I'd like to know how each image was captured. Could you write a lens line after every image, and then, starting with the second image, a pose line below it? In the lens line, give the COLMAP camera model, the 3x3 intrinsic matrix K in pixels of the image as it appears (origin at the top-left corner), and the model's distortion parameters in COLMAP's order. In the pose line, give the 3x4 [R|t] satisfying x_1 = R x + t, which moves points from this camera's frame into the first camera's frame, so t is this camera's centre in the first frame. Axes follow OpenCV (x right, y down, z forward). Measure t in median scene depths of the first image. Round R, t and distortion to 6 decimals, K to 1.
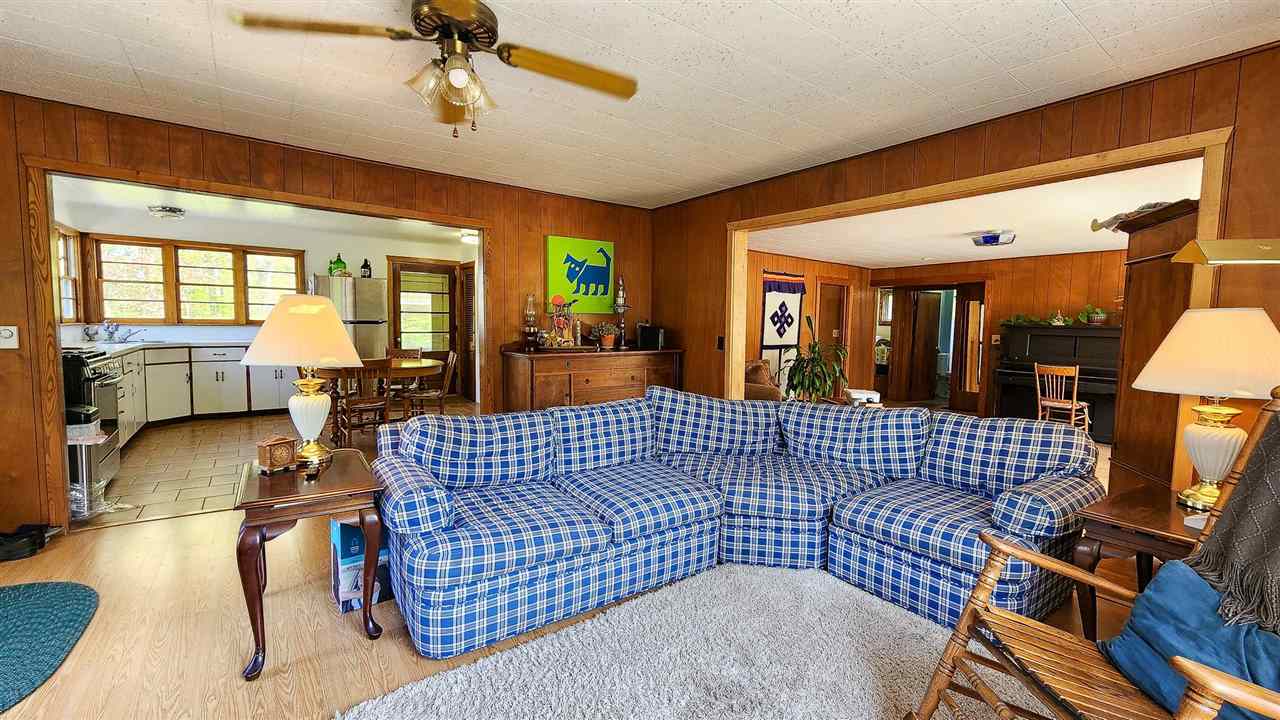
lens RADIAL K [[533.9, 0, 647.3], [0, 533.9, 357.6], [0, 0, 1]] dist [0.001860, -0.000294]
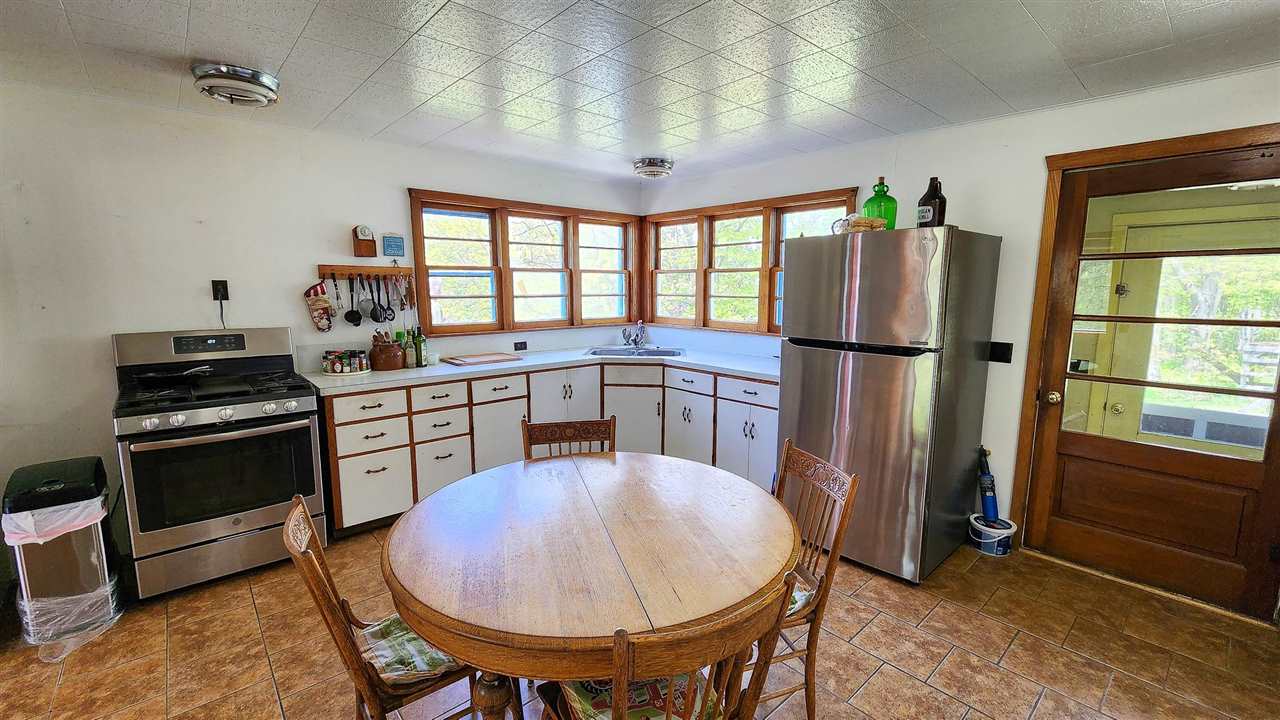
lens RADIAL K [[533.9, 0, 647.3], [0, 533.9, 357.6], [0, 0, 1]] dist [0.001860, -0.000294]
pose [[0.096449, 0.108876, -0.989365, -0.180909], [-0.084975, 0.991271, 0.100802, -0.090214], [0.991704, 0.074349, 0.104859, 0.865858]]
